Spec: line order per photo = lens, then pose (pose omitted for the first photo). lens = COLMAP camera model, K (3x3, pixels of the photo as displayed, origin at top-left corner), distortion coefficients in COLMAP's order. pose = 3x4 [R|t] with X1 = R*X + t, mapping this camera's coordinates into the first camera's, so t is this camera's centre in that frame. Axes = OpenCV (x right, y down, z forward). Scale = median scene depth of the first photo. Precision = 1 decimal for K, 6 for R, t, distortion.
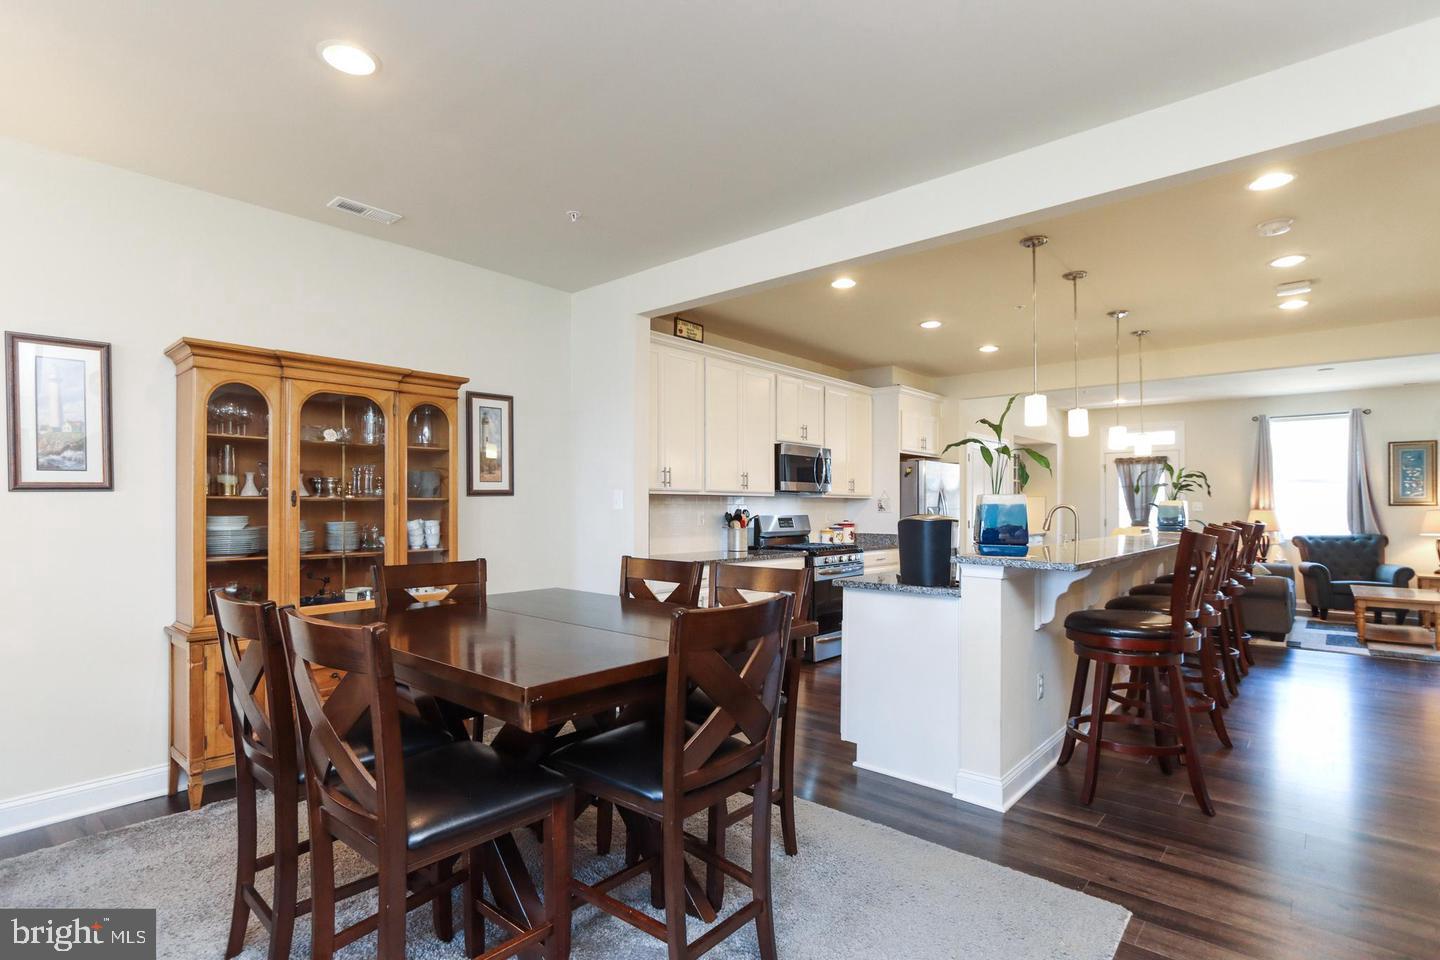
lens RADIAL K [[707.2, 0, 714.9], [0, 707.2, 493.7], [0, 0, 1]] dist [-0.001300, -0.001210]
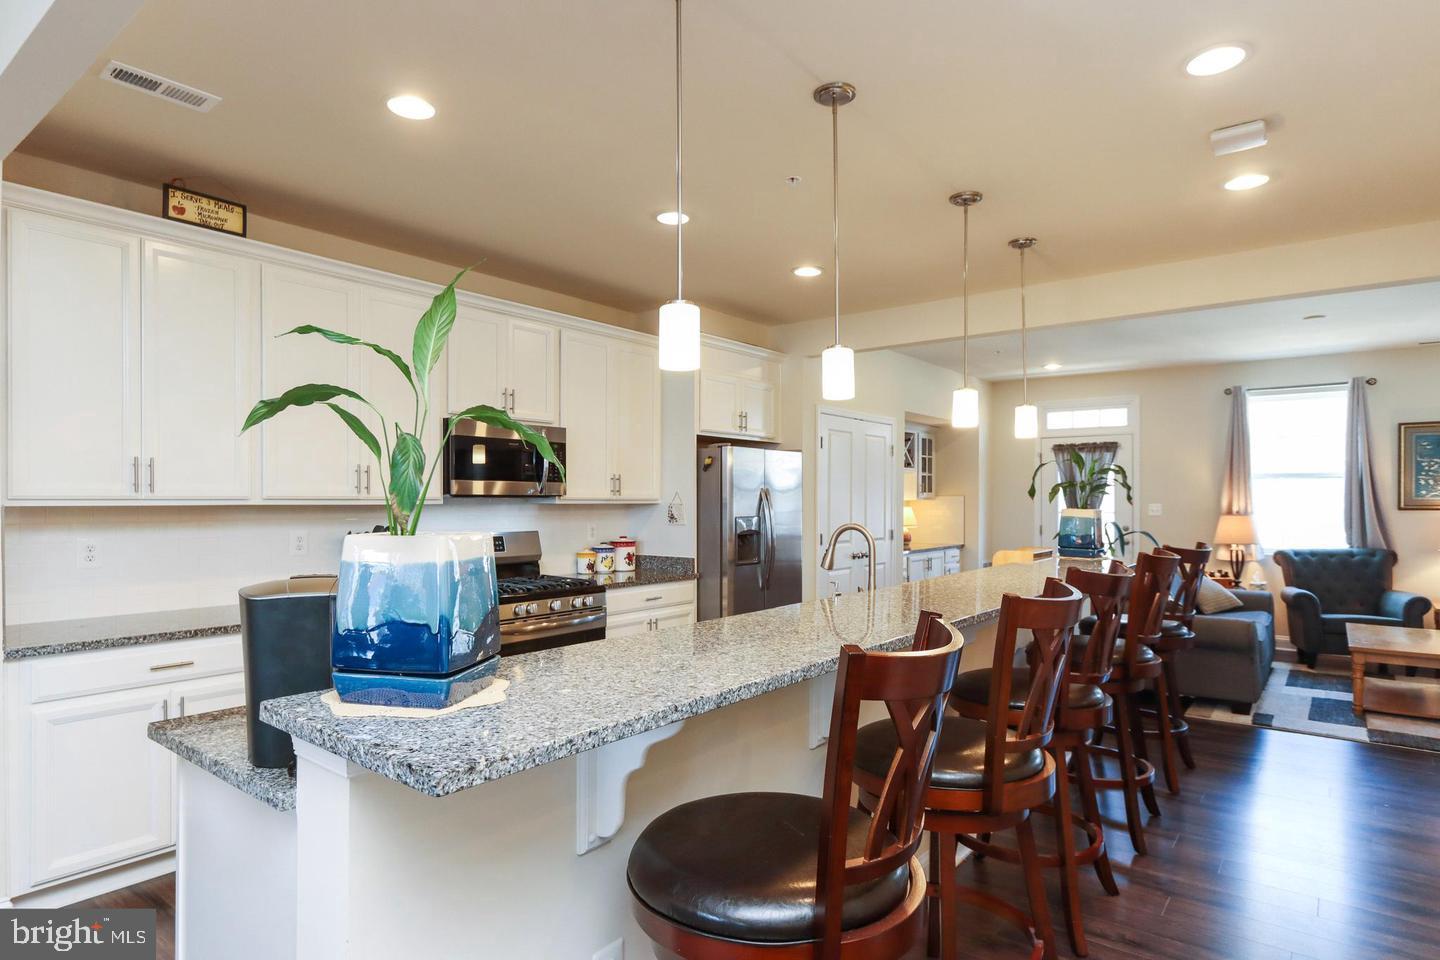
lens RADIAL K [[802.1, 0, 718.7], [0, 802.1, 492.9], [0, 0, 1]] dist [-0.007191, 0.000428]
pose [[0.998390, -0.000944, 0.056718, 0.233890], [0.000396, 0.999953, 0.009676, -0.010511], [-0.056725, -0.009638, 0.998343, 0.244474]]
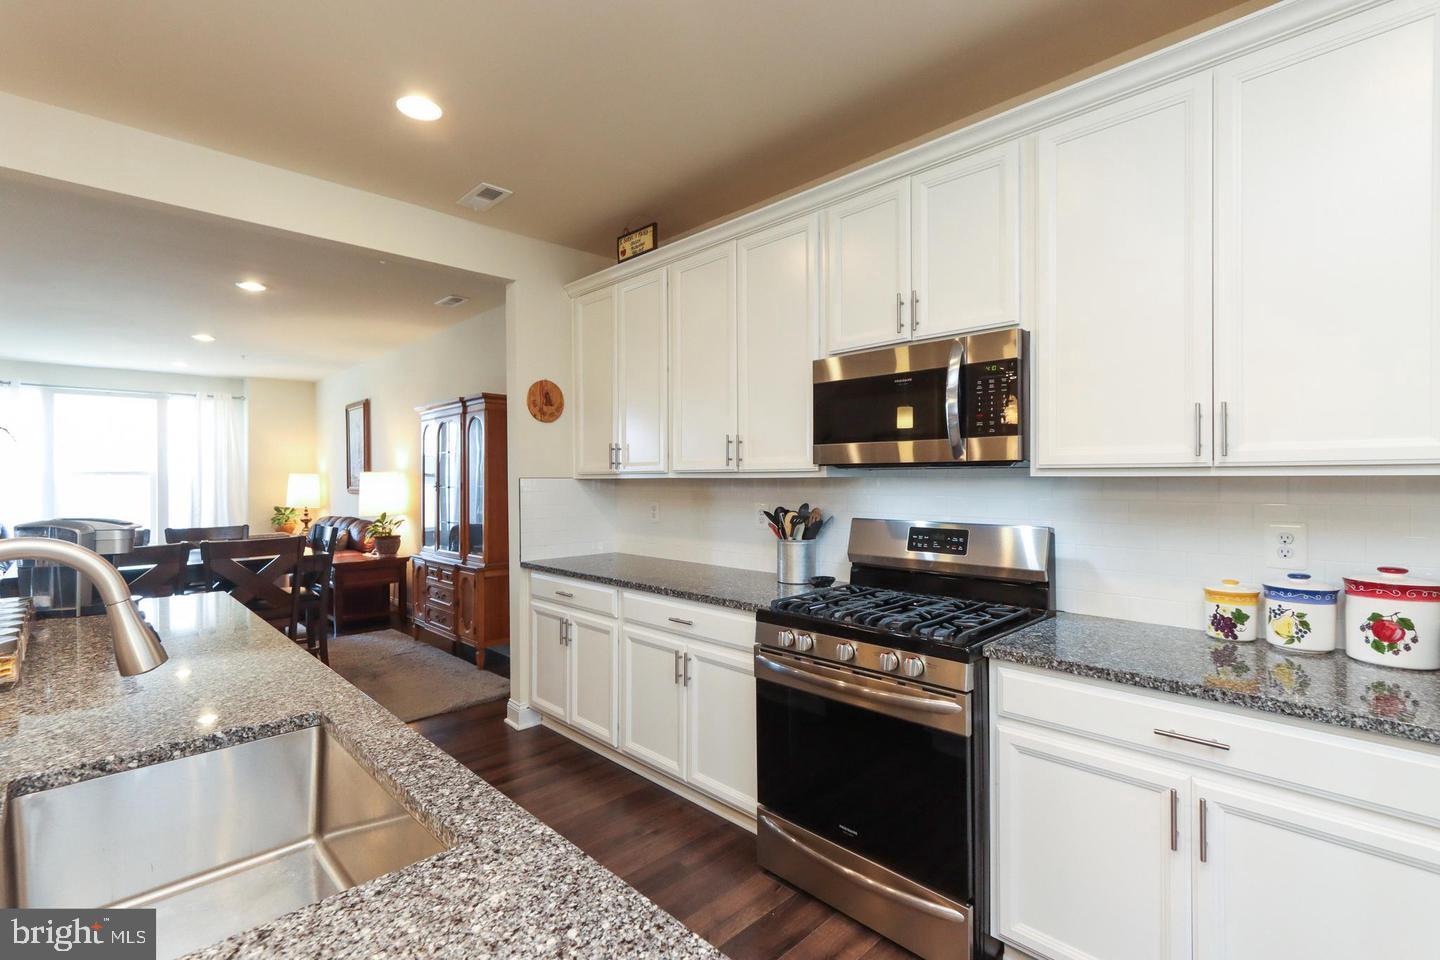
lens RADIAL K [[663.1, 0, 715.2], [0, 663.1, 479.3], [0, 0, 1]] dist [0.003127, -0.000030]
pose [[-0.094735, 0.006120, -0.995484, 0.430203], [0.027693, 0.999610, 0.003510, 0.001162], [0.995117, -0.027235, -0.094868, 0.800315]]
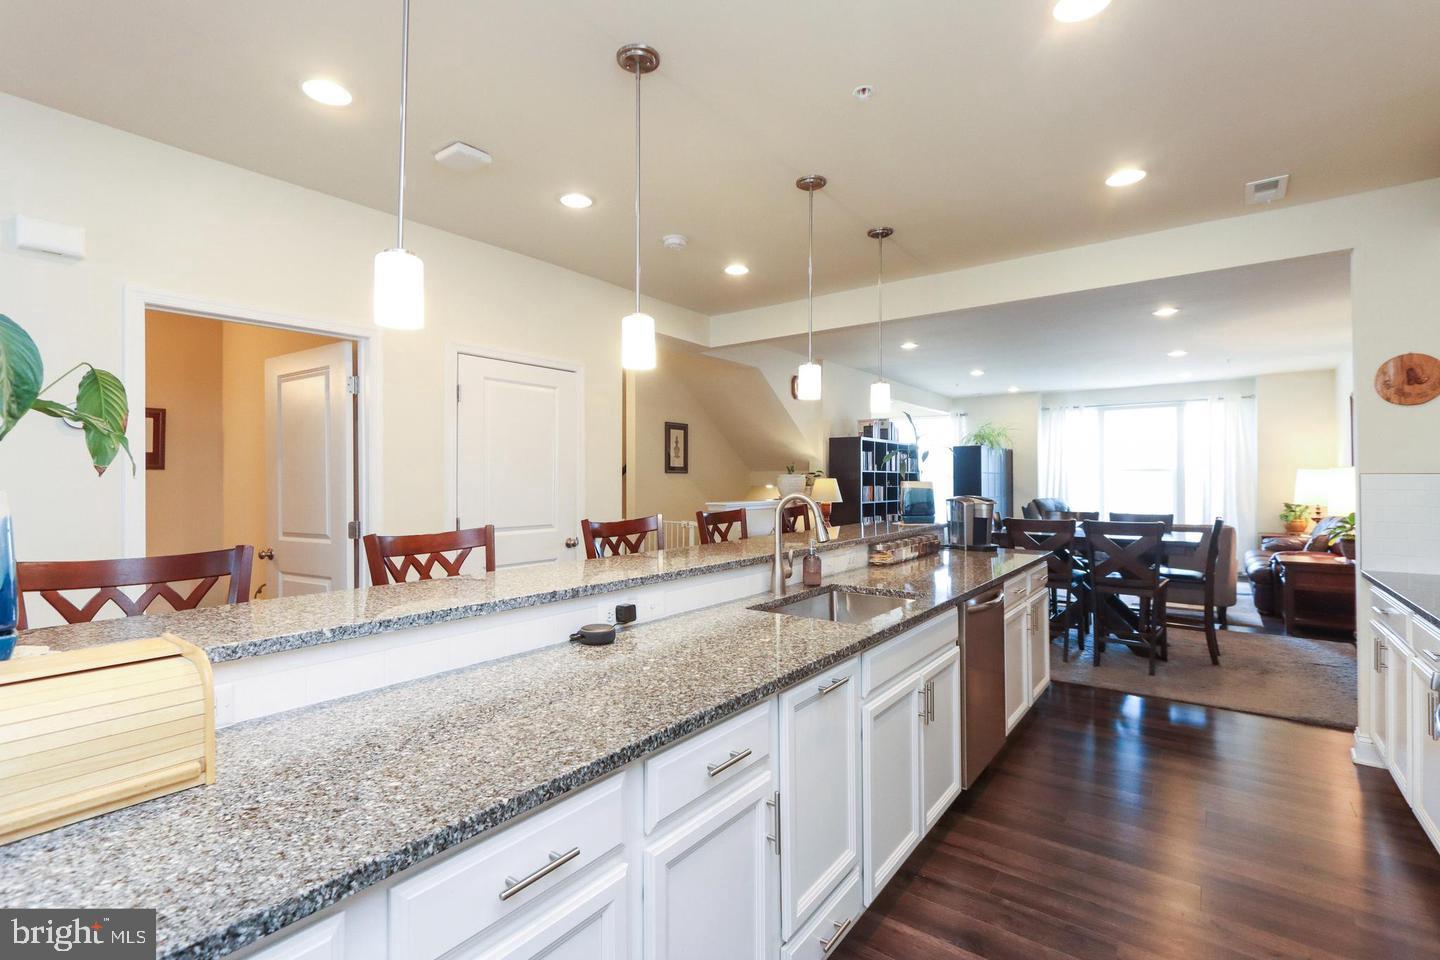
lens RADIAL K [[663.1, 0, 718.6], [0, 663.1, 476.1], [0, 0, 1]] dist [0.003127, -0.000030]
pose [[-0.997292, 0.004923, -0.073385, 0.399694], [0.006715, 0.999685, -0.024197, 0.006872], [0.073243, -0.024624, -0.997010, 0.997799]]
